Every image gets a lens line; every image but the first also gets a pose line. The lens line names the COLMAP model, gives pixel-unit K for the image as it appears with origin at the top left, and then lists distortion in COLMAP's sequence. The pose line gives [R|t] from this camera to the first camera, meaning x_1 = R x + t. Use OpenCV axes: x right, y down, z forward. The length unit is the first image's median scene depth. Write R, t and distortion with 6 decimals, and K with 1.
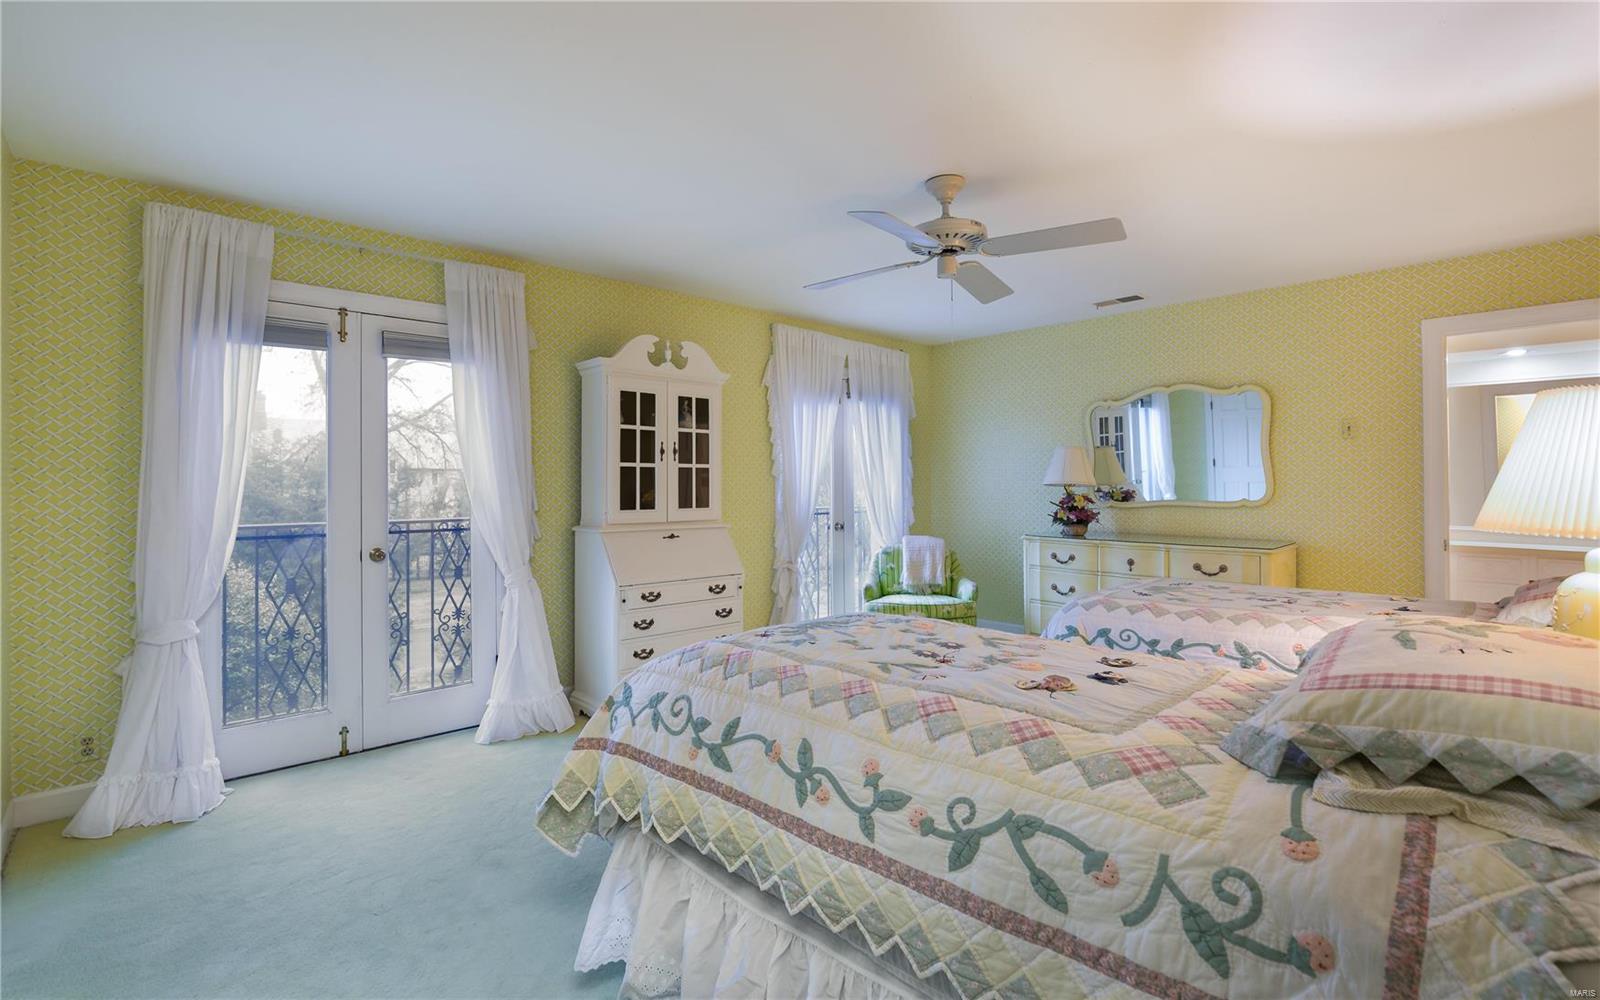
lens RADIAL K [[749.6, 0, 801.1], [0, 749.6, 478.6], [0, 0, 1]] dist [0.000350, 0.000543]
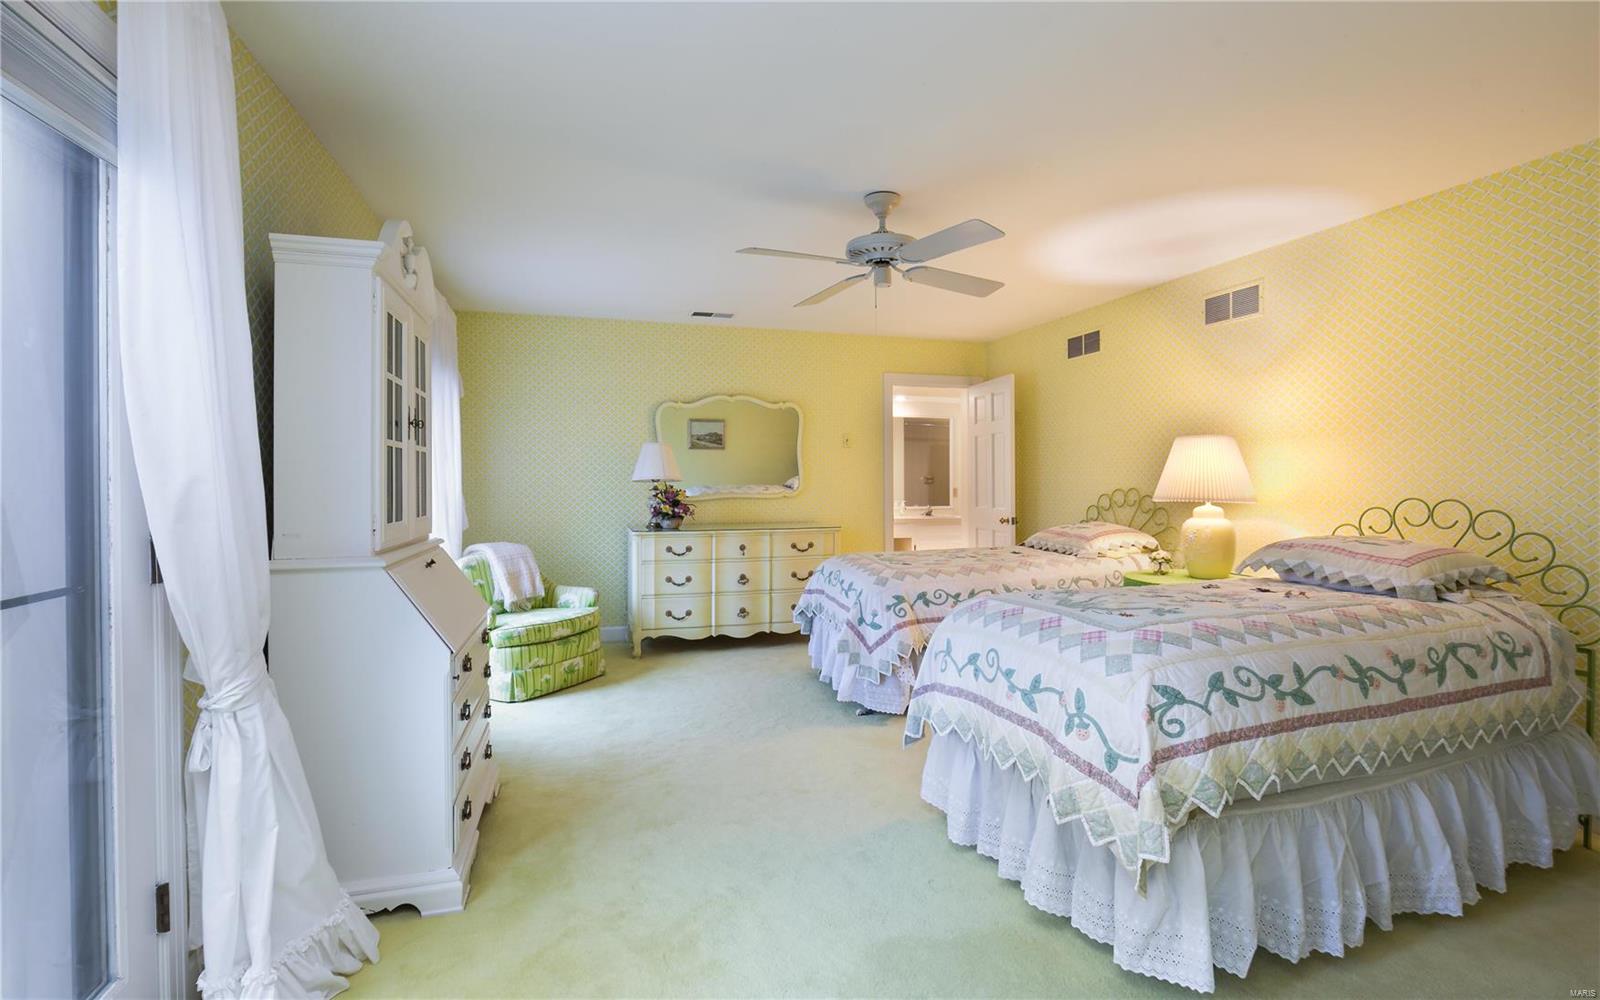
lens RADIAL K [[749.6, 0, 801.1], [0, 749.6, 478.6], [0, 0, 1]] dist [0.000350, 0.000543]
pose [[0.406825, 0.002348, 0.913503, -1.556437], [-0.007057, 0.999975, 0.000572, 0.013038], [-0.913479, -0.006680, 0.406831, 1.231428]]
